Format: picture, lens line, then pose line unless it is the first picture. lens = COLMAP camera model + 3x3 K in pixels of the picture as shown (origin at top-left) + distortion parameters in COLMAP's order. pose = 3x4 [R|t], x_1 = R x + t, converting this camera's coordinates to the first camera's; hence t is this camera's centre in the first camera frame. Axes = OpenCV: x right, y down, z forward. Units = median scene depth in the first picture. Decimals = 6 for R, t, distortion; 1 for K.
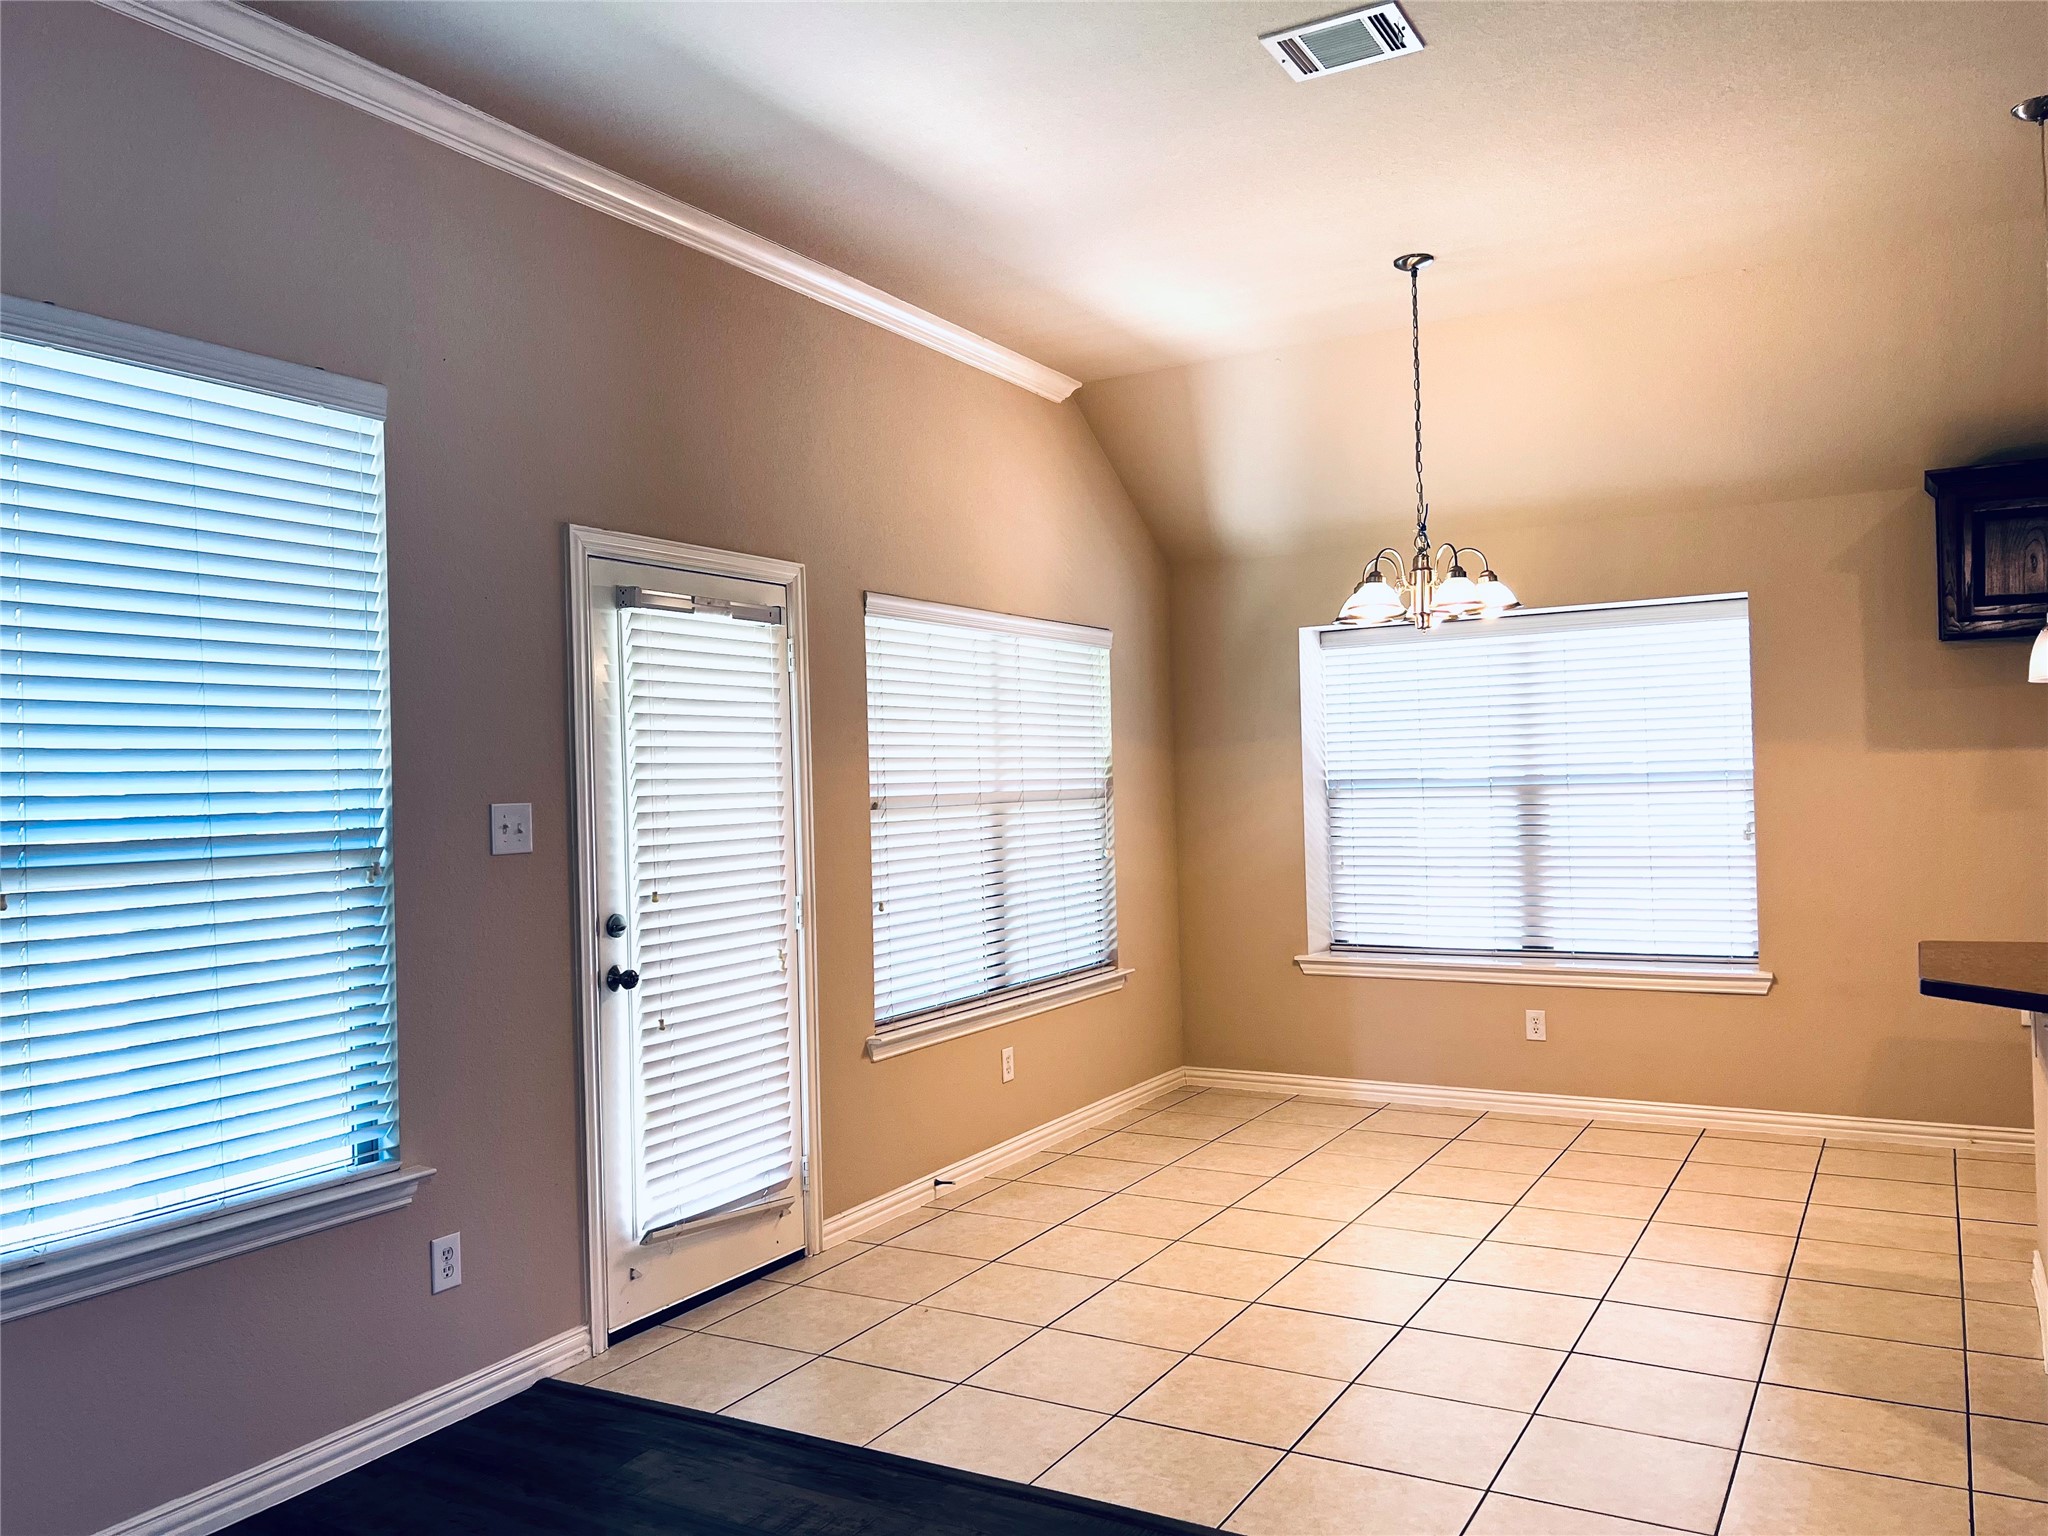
lens RADIAL K [[1547.2, 0, 1024.3], [0, 1547.2, 775.4], [0, 0, 1]] dist [0.057942, -0.068886]
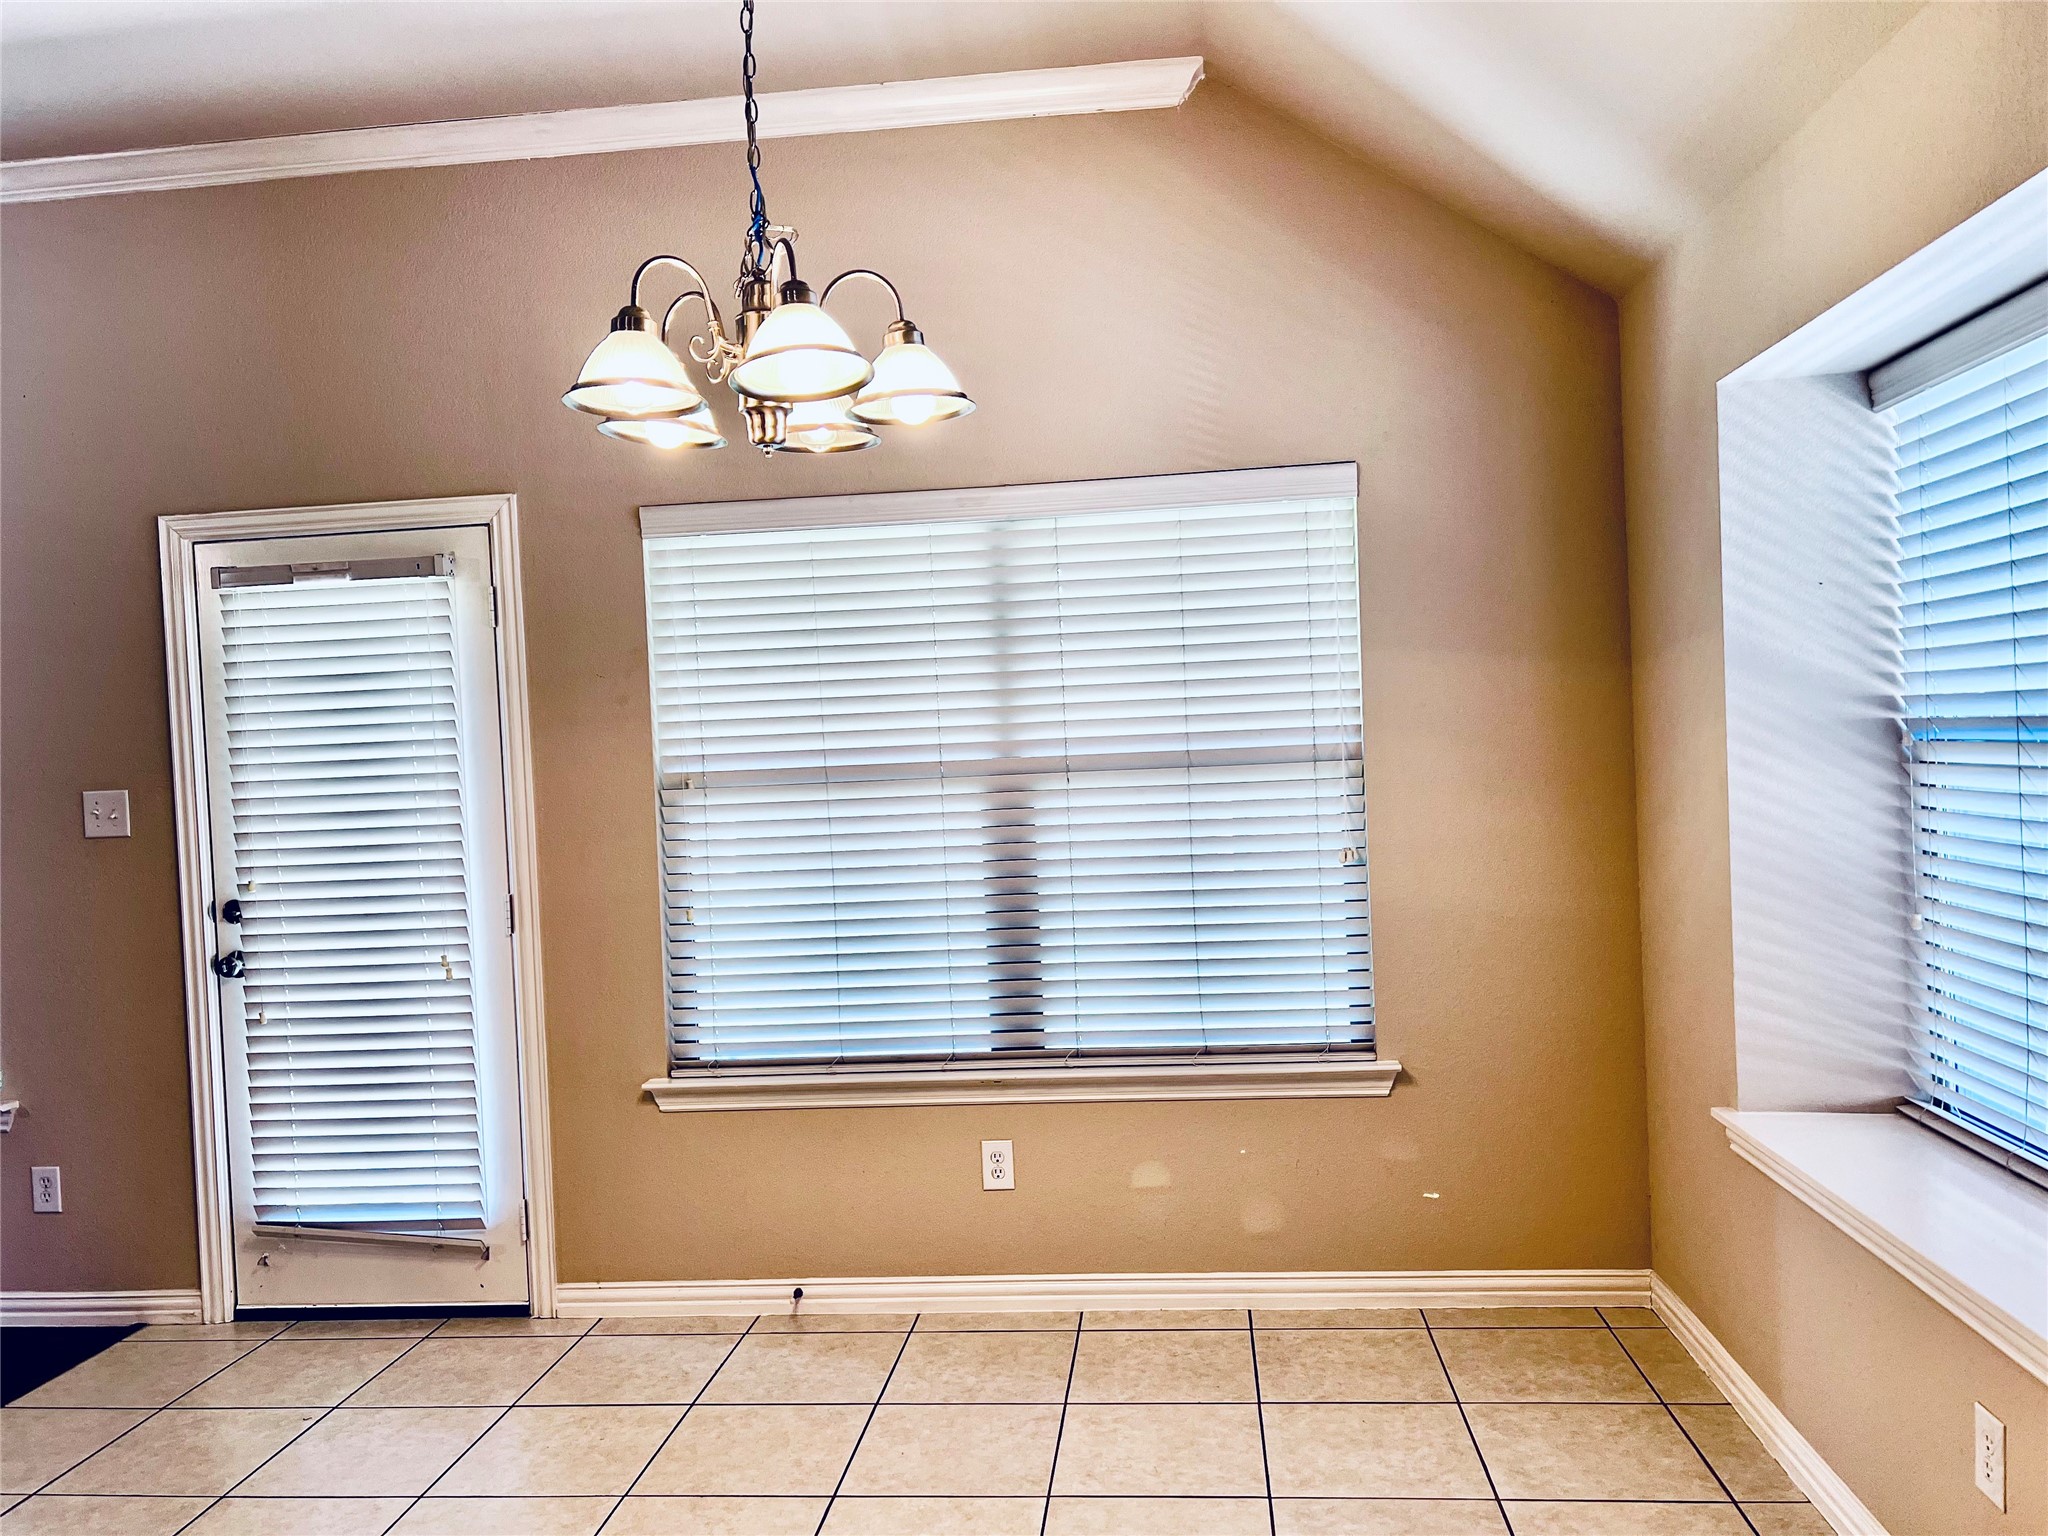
lens RADIAL K [[1547.2, 0, 1042.4], [0, 1547.2, 779.4], [0, 0, 1]] dist [0.057942, -0.068886]
pose [[0.412006, 0.027846, -0.910755, 0.693551], [0.036570, 0.998222, 0.047064, -0.012893], [0.910447, -0.052697, 0.410256, 0.857859]]
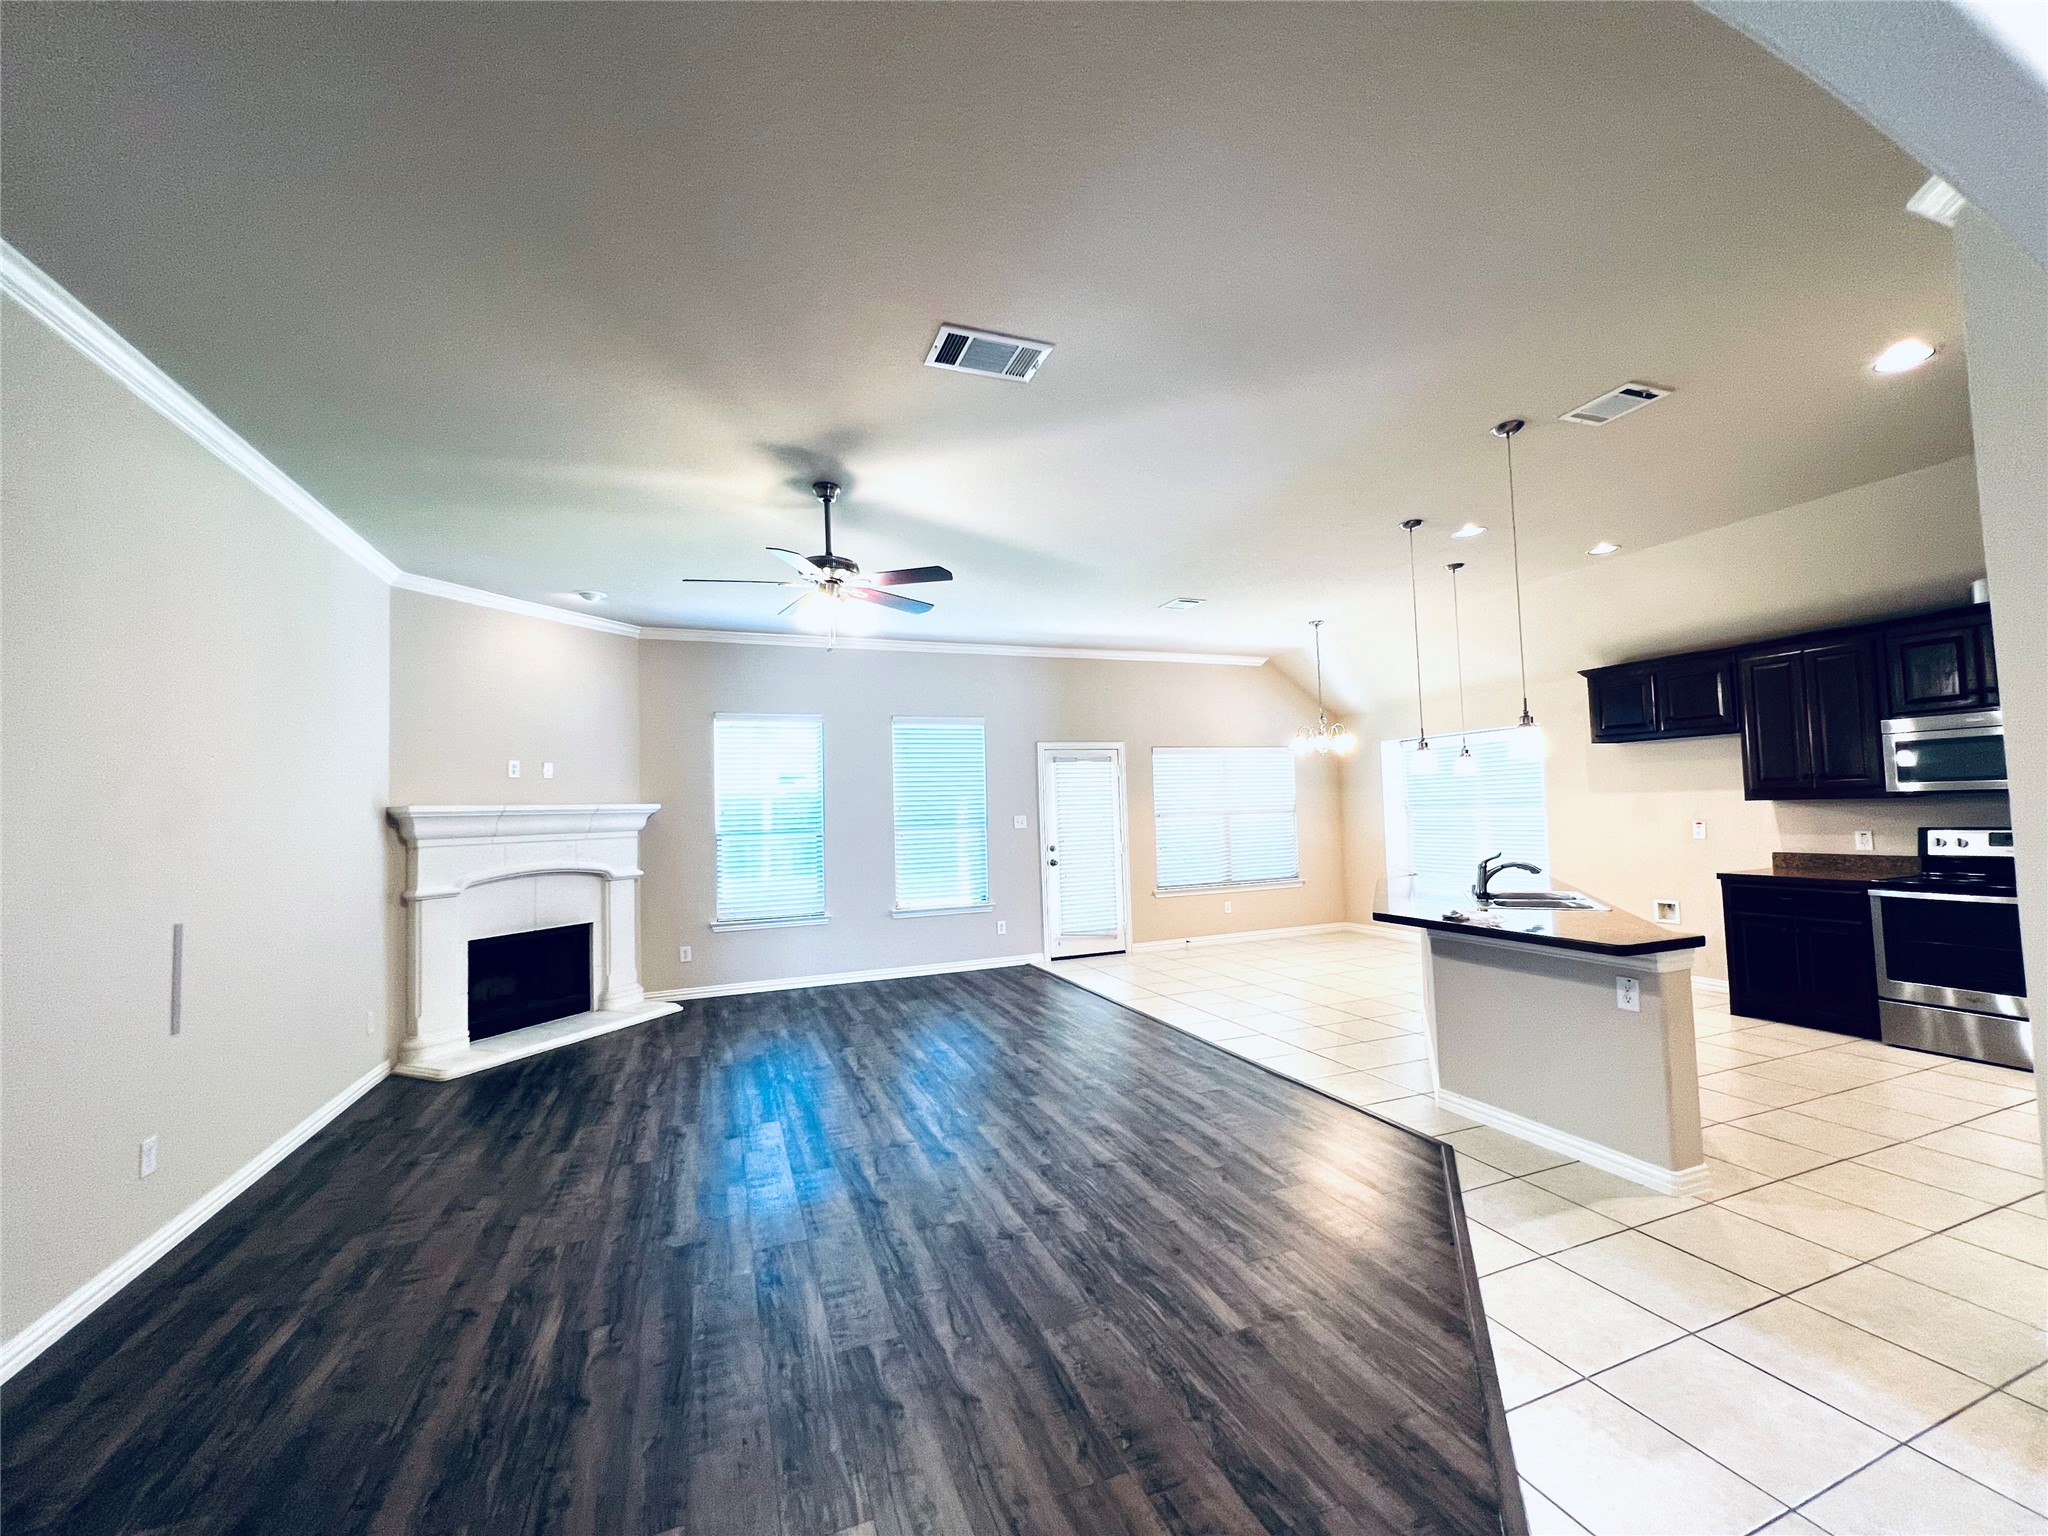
lens RADIAL K [[821.5, 0, 1026.8], [0, 821.5, 771.6], [0, 0, 1]] dist [-0.001553, 0.001294]
pose [[0.781087, -0.025778, -0.623890, 0.736351], [0.011562, 0.999573, -0.026826, -0.028219], [0.624316, 0.013740, 0.781051, -0.459254]]
